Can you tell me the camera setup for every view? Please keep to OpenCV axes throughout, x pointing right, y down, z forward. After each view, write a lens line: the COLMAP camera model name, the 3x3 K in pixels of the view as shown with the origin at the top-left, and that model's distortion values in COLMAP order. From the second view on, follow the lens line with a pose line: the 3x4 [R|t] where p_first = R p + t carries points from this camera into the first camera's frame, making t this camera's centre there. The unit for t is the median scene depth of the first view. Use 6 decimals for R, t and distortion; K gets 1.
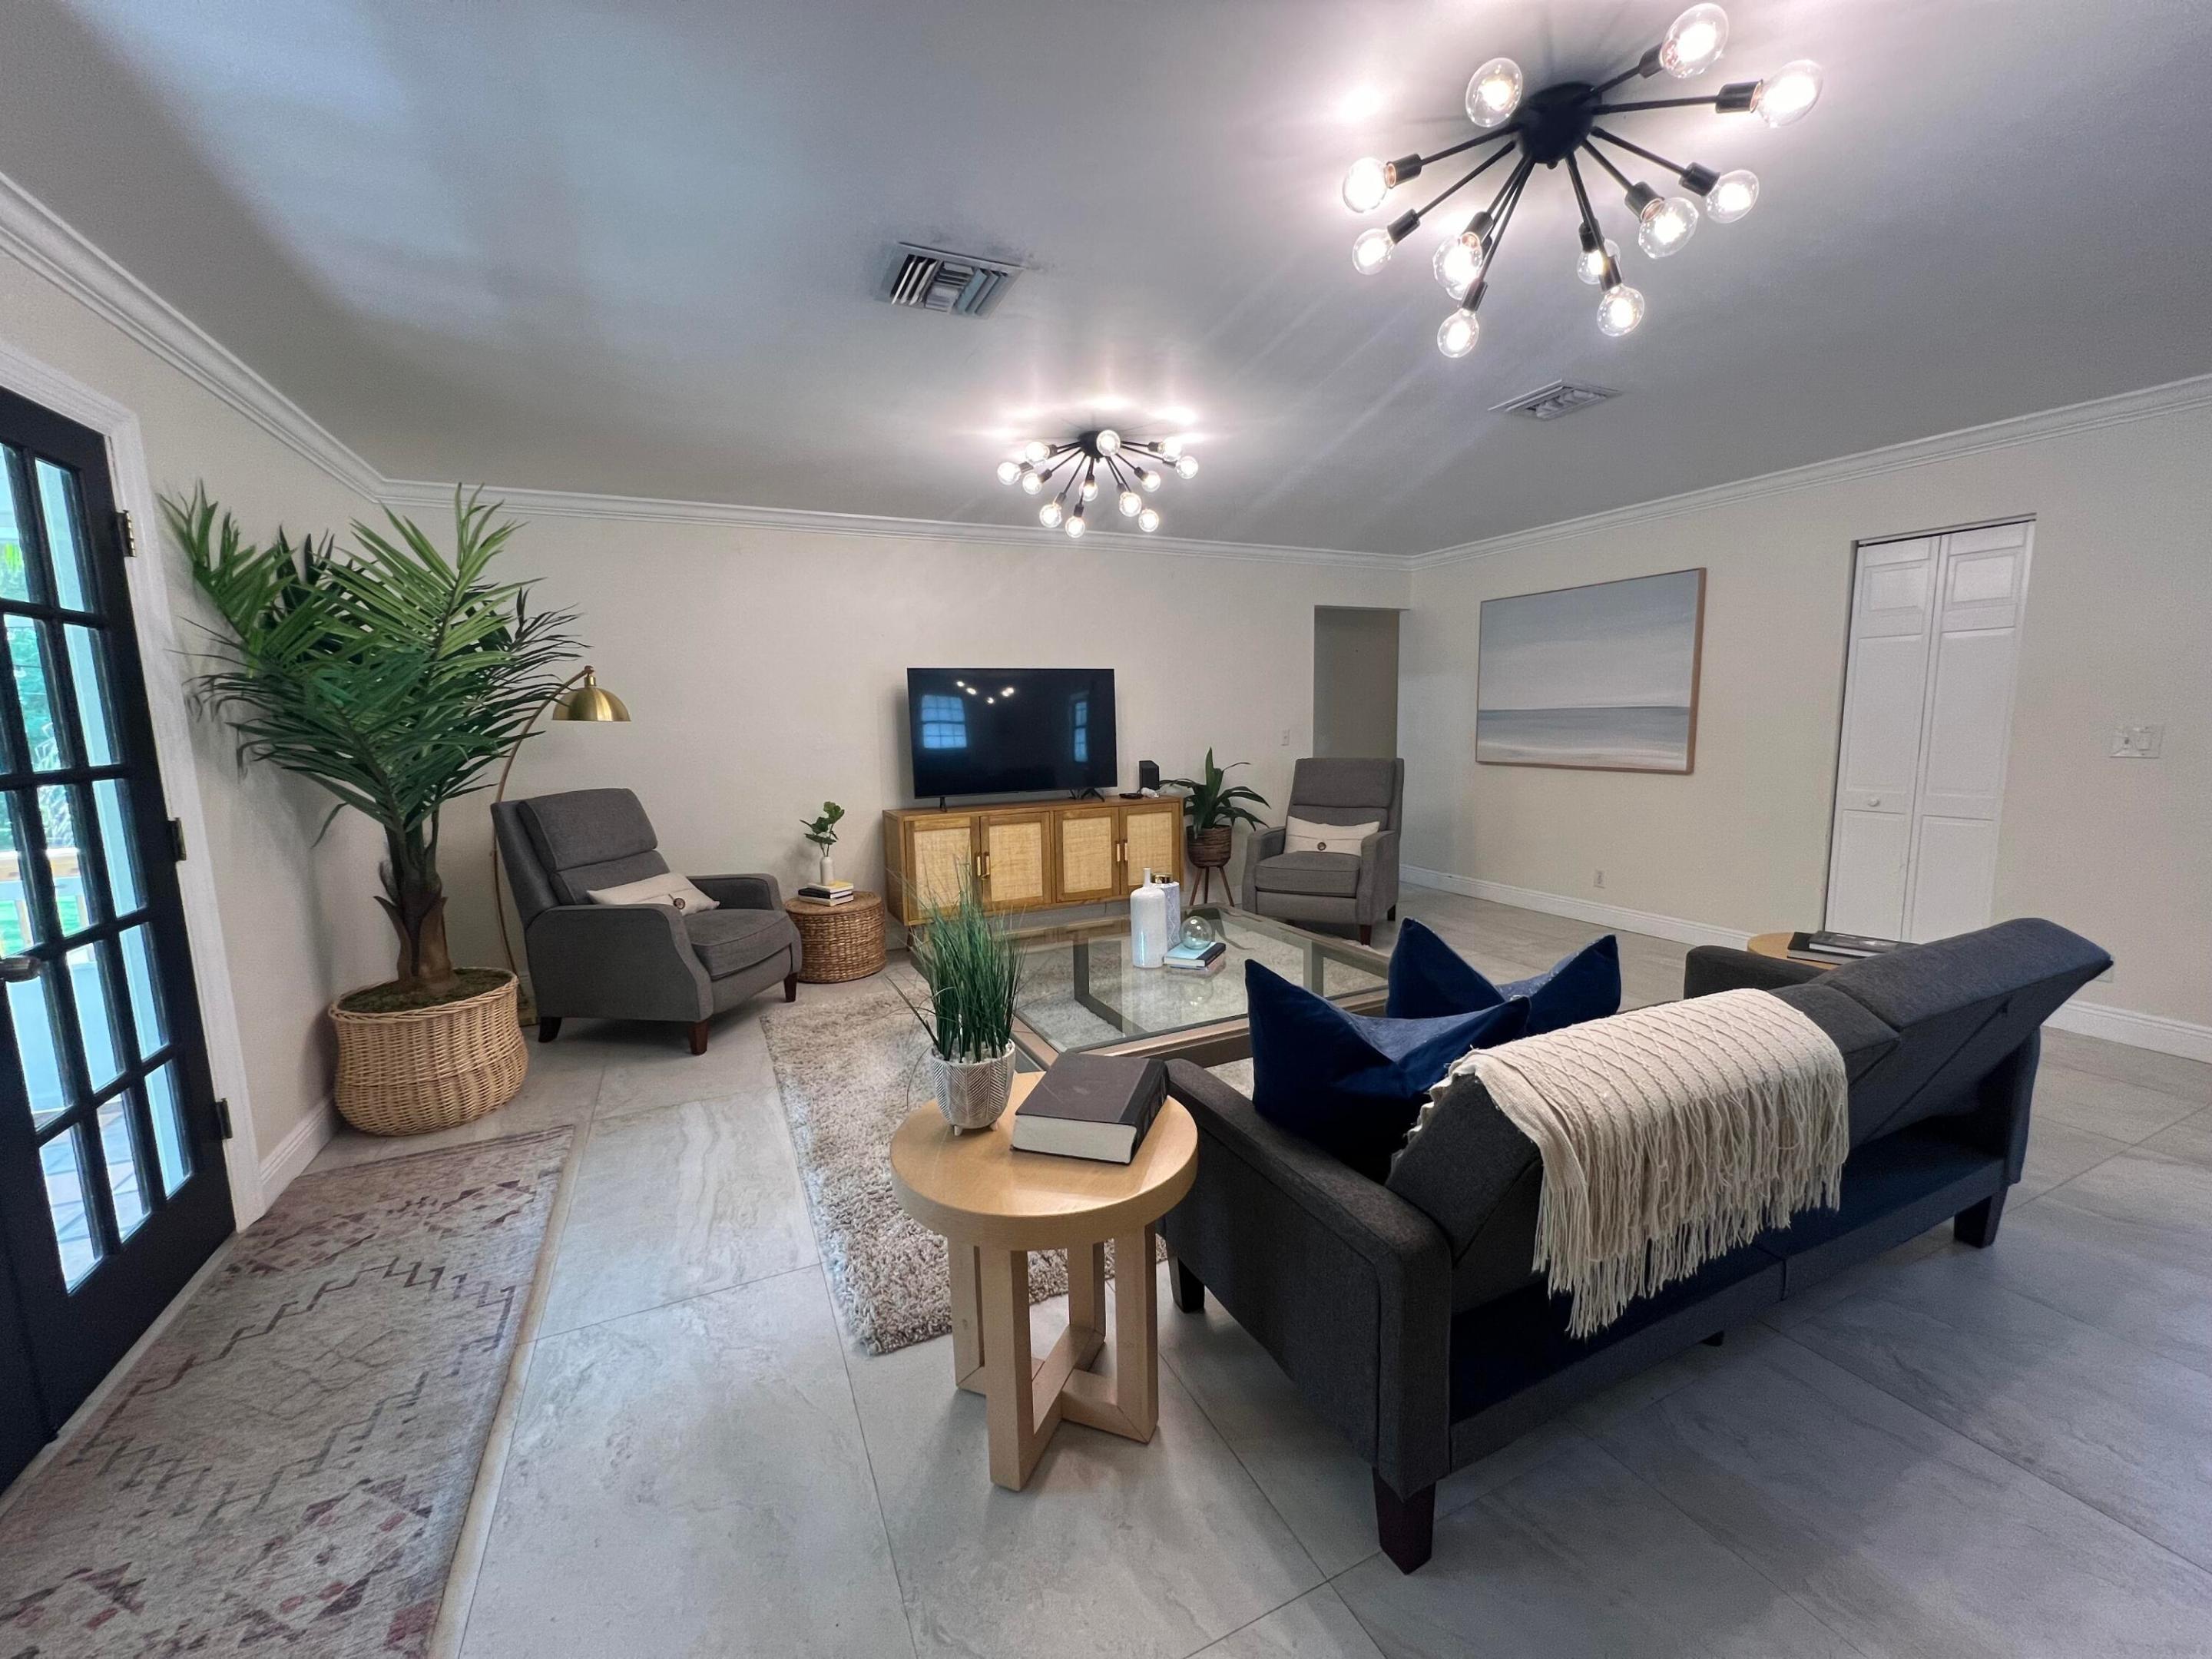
lens RADIAL K [[881.2, 0, 1106.5], [0, 881.2, 834.5], [0, 0, 1]] dist [-0.003172, 0.000833]
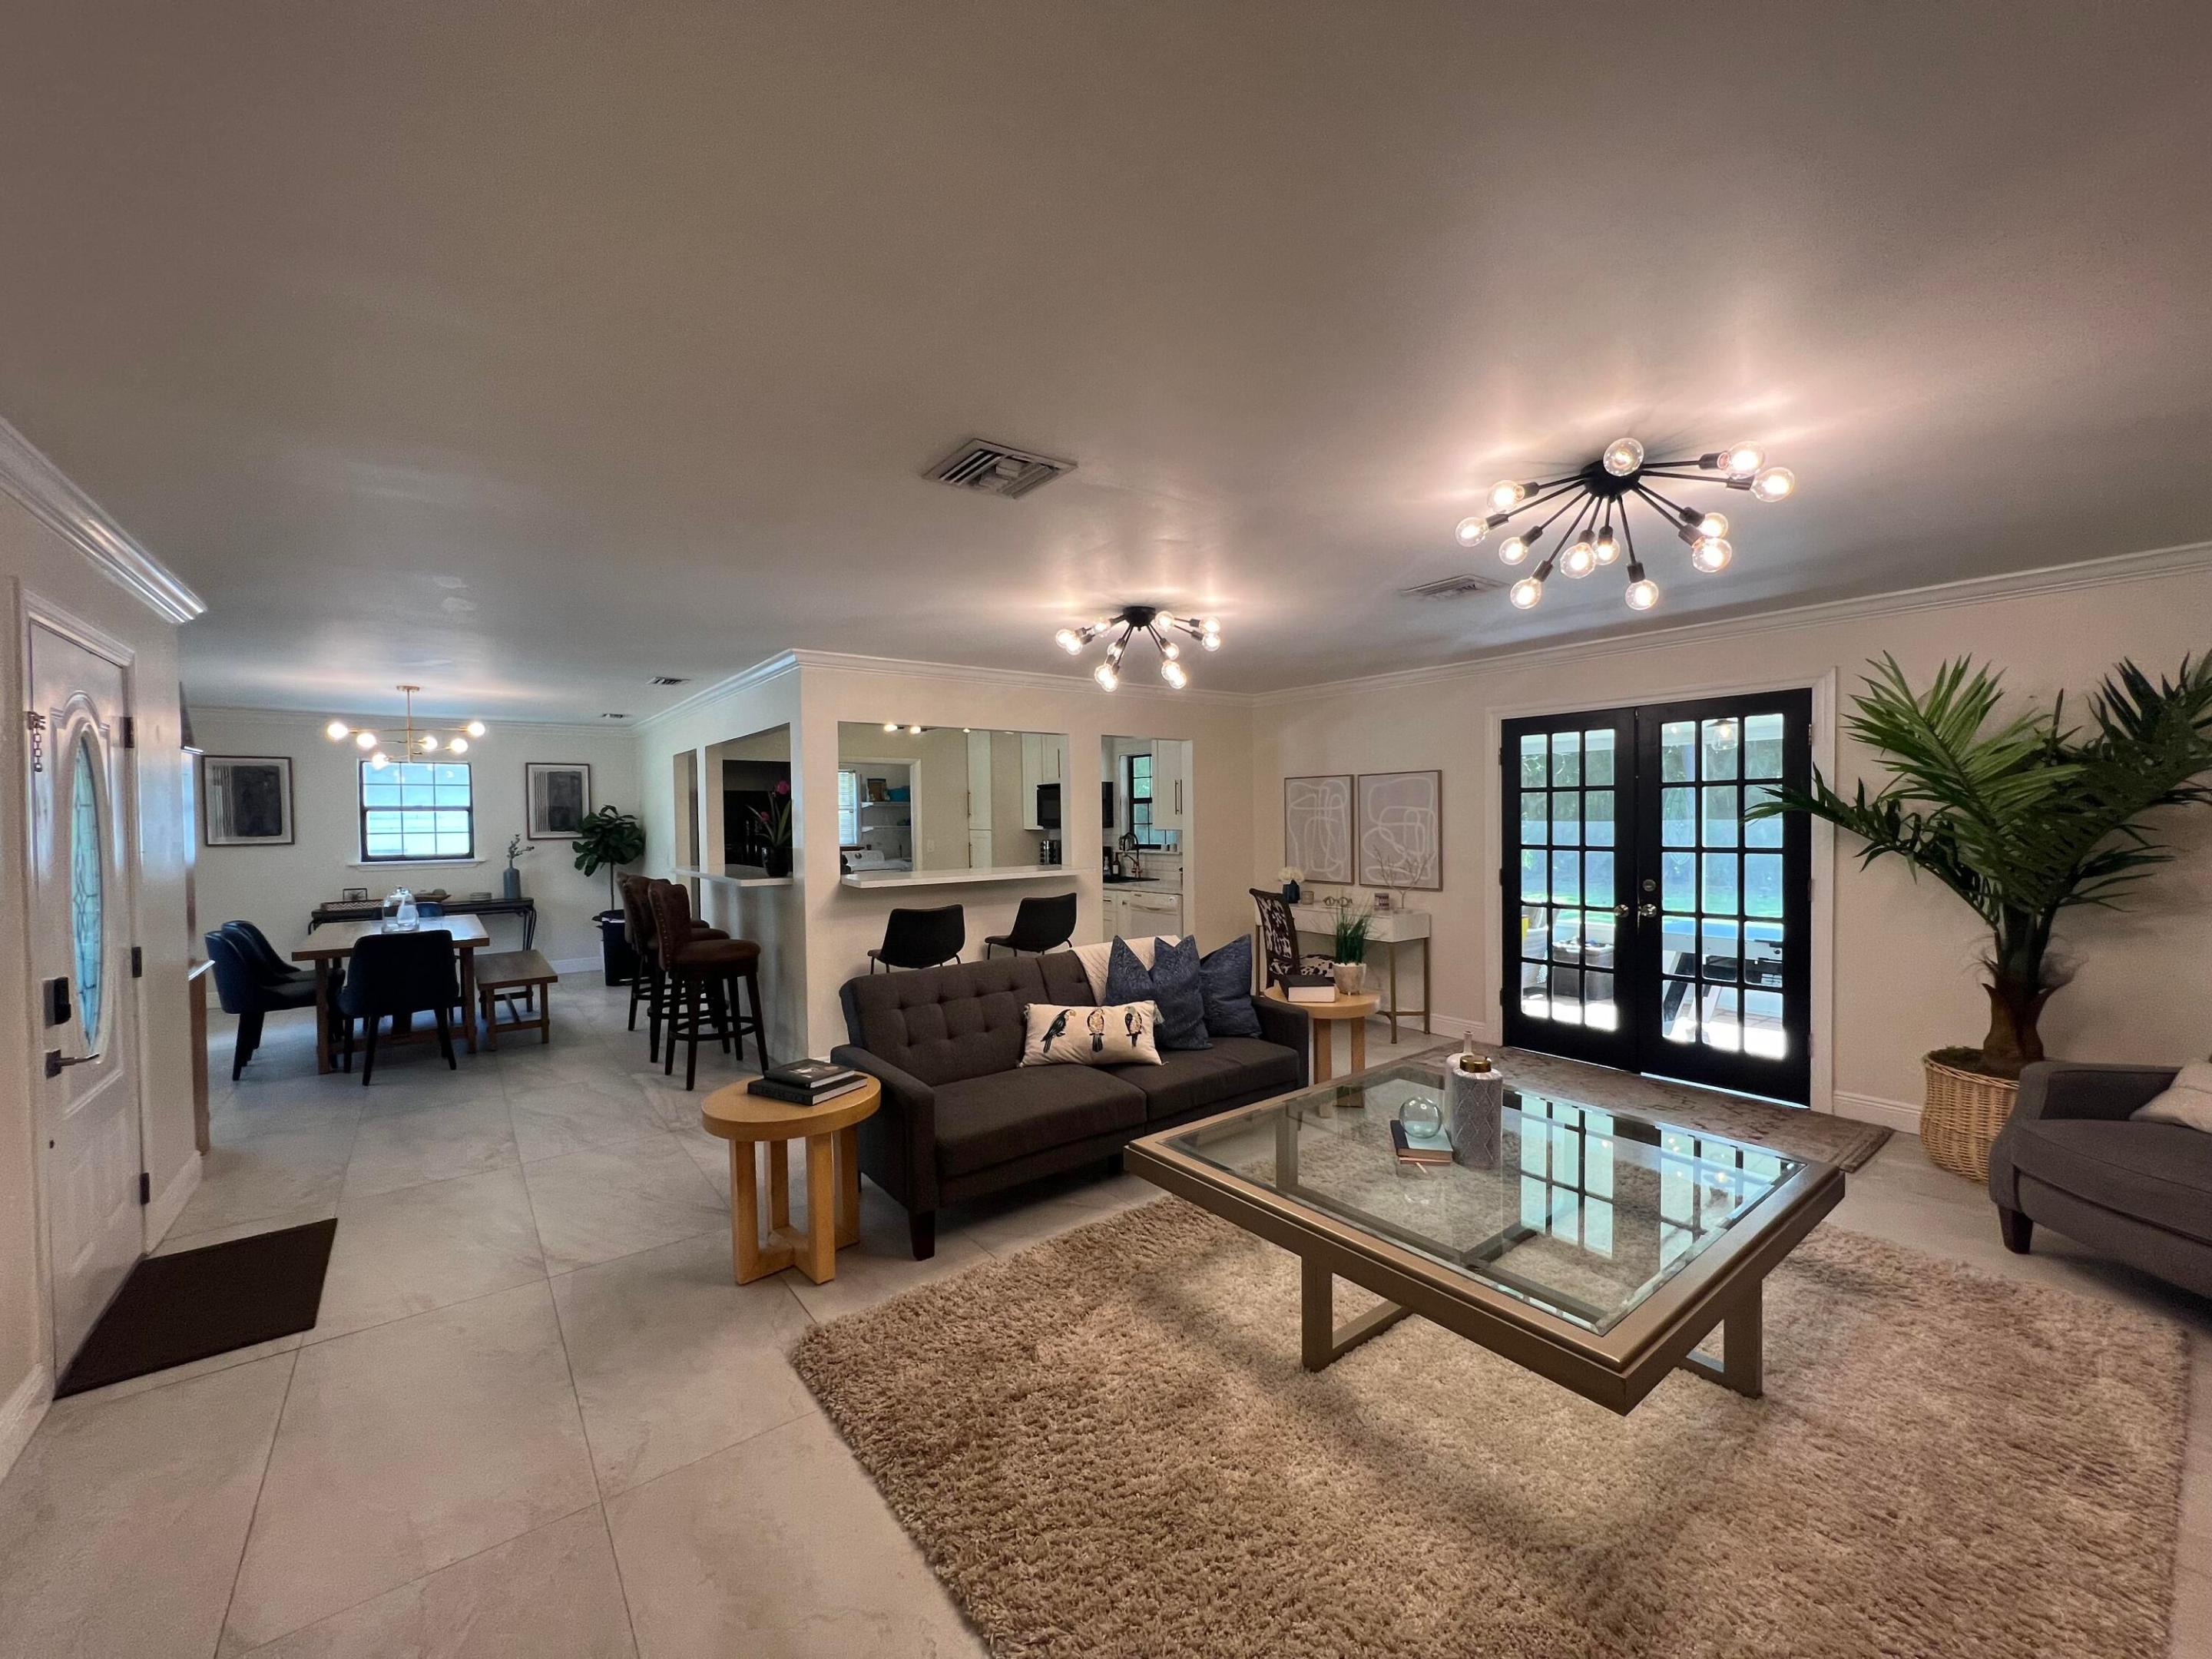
lens RADIAL K [[881.2, 0, 1107.9], [0, 881.2, 831.0], [0, 0, 1]] dist [-0.003172, 0.000833]
pose [[-0.977261, 0.039124, -0.208401, 0.608289], [0.006188, 0.987674, 0.156401, -0.312636], [0.211951, 0.151555, -0.965457, 1.836717]]
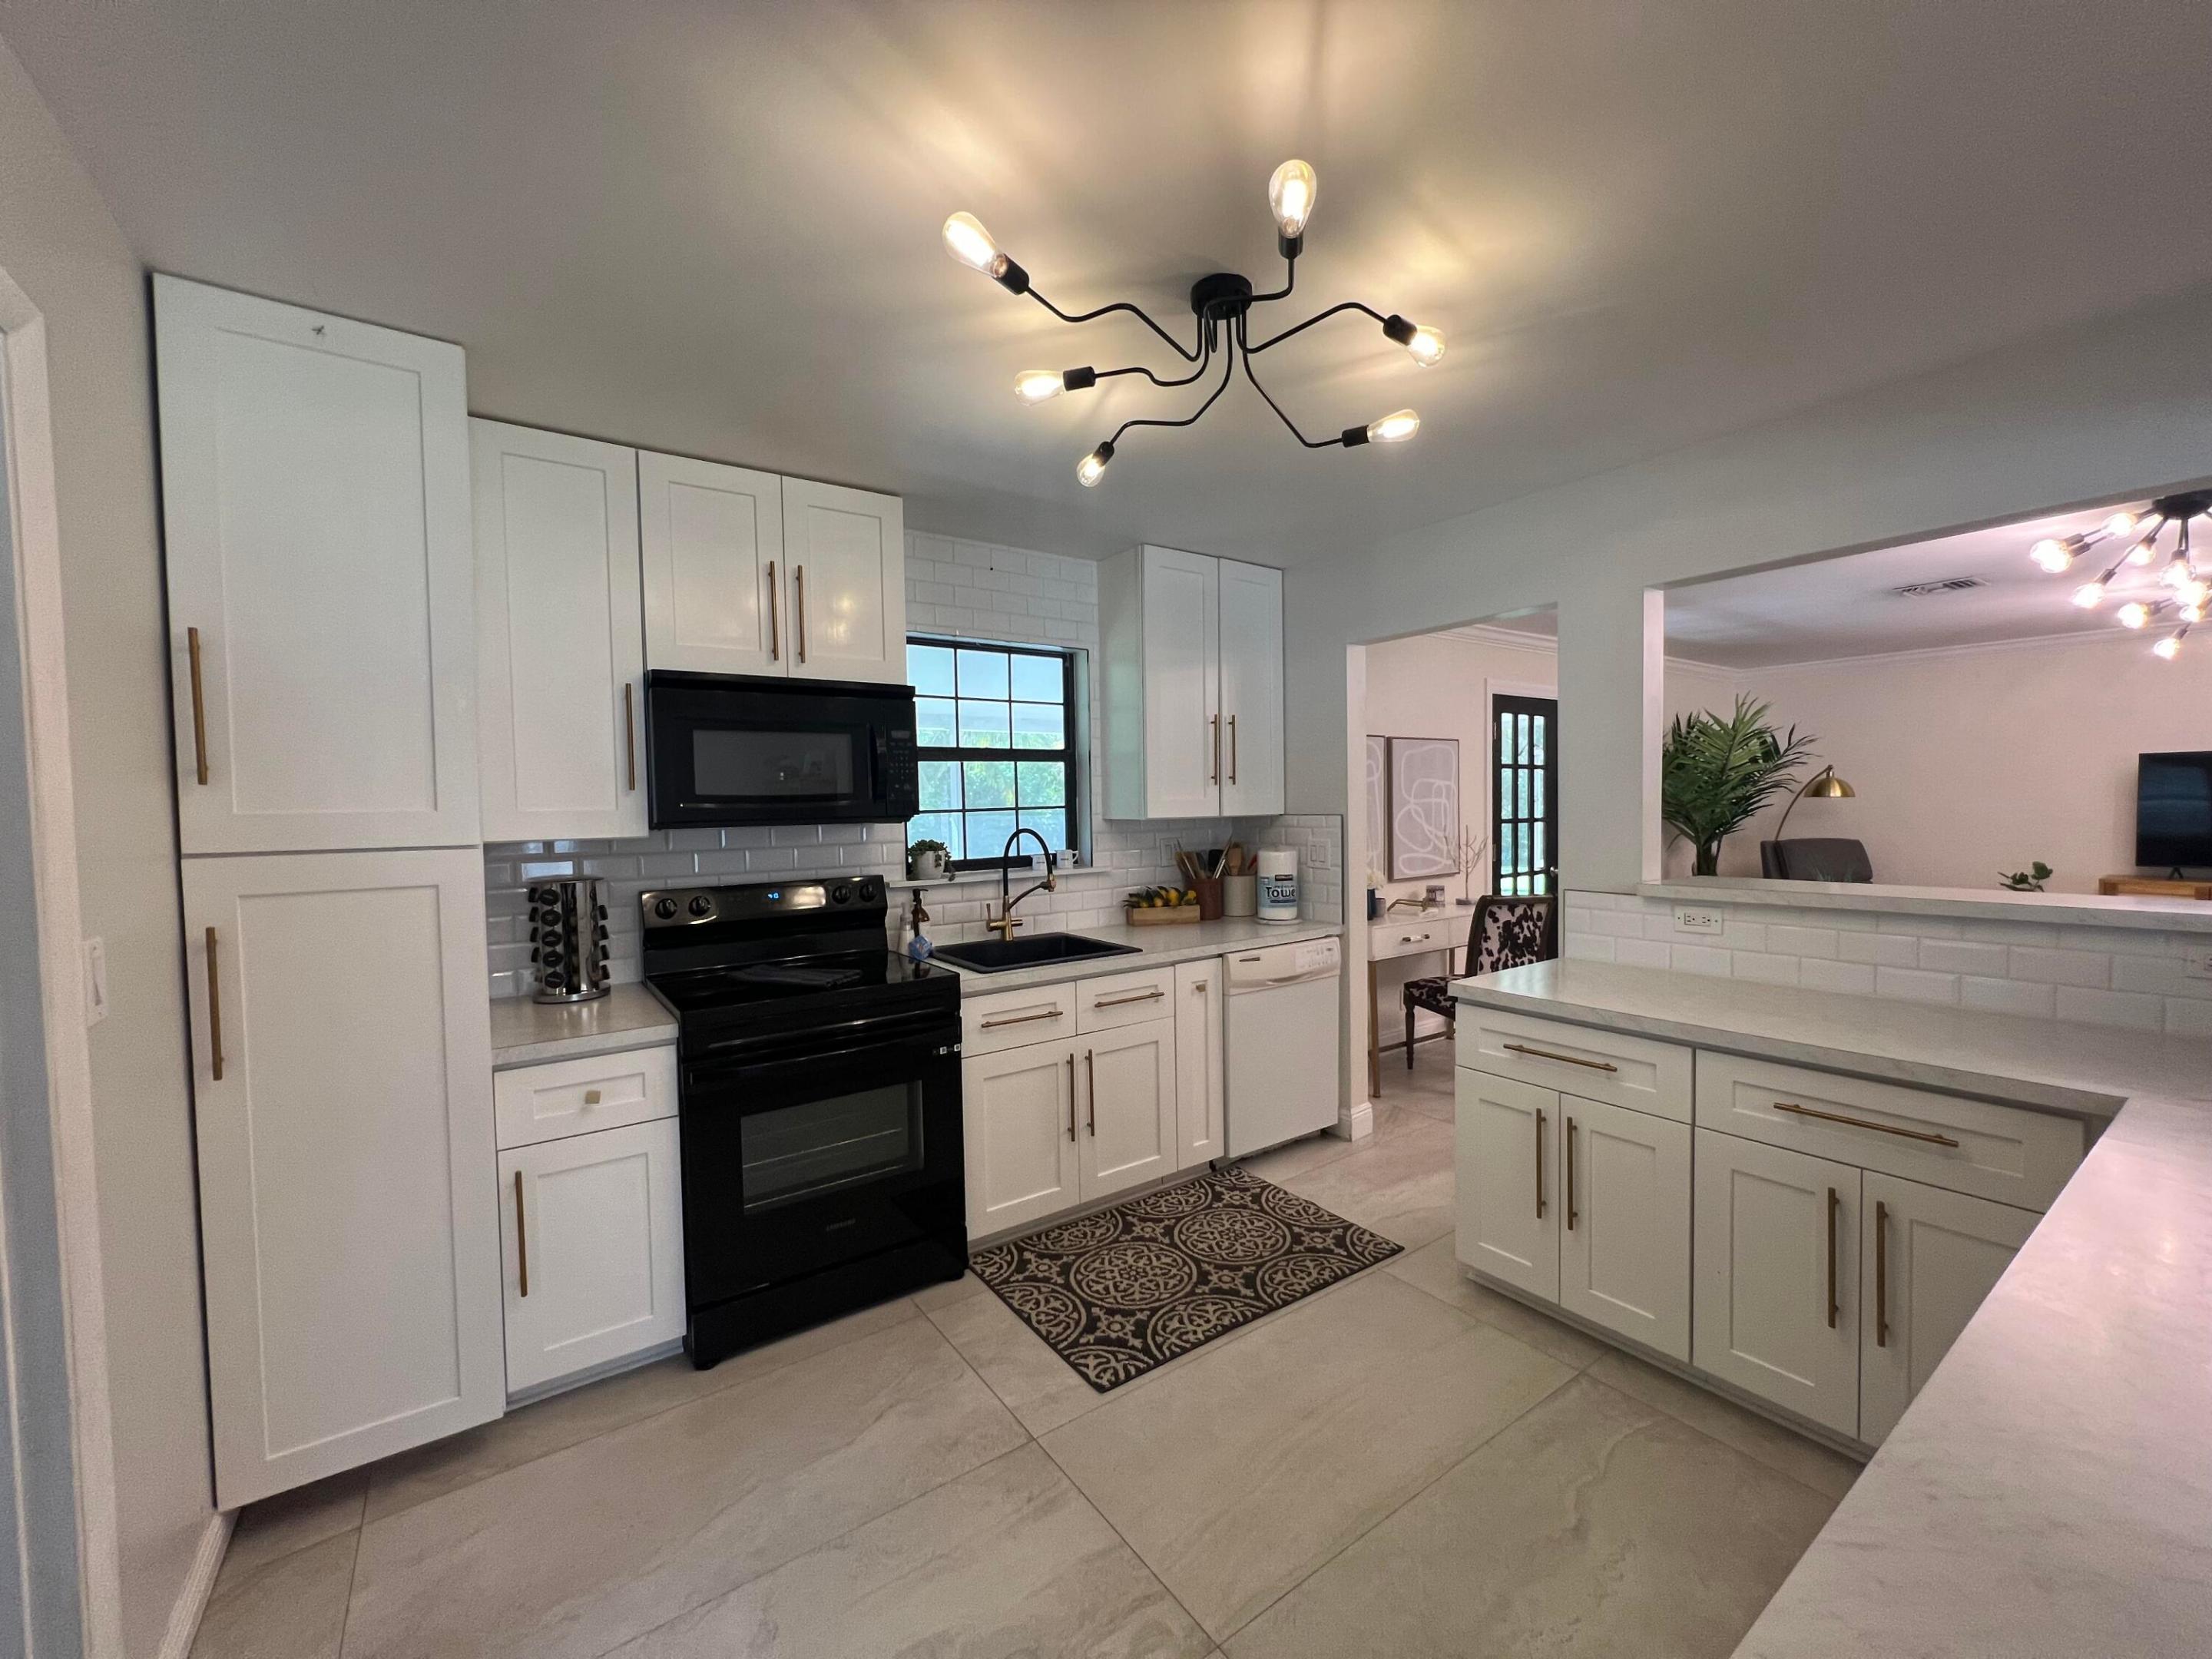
lens RADIAL K [[881.2, 0, 1106.1], [0, 881.2, 836.5], [0, 0, 1]] dist [-0.003172, 0.000833]
pose [[0.172559, 0.056560, -0.983374, 1.070305], [-0.121952, 0.991896, 0.035650, 0.067913], [0.977421, 0.113772, 0.178058, -0.820044]]
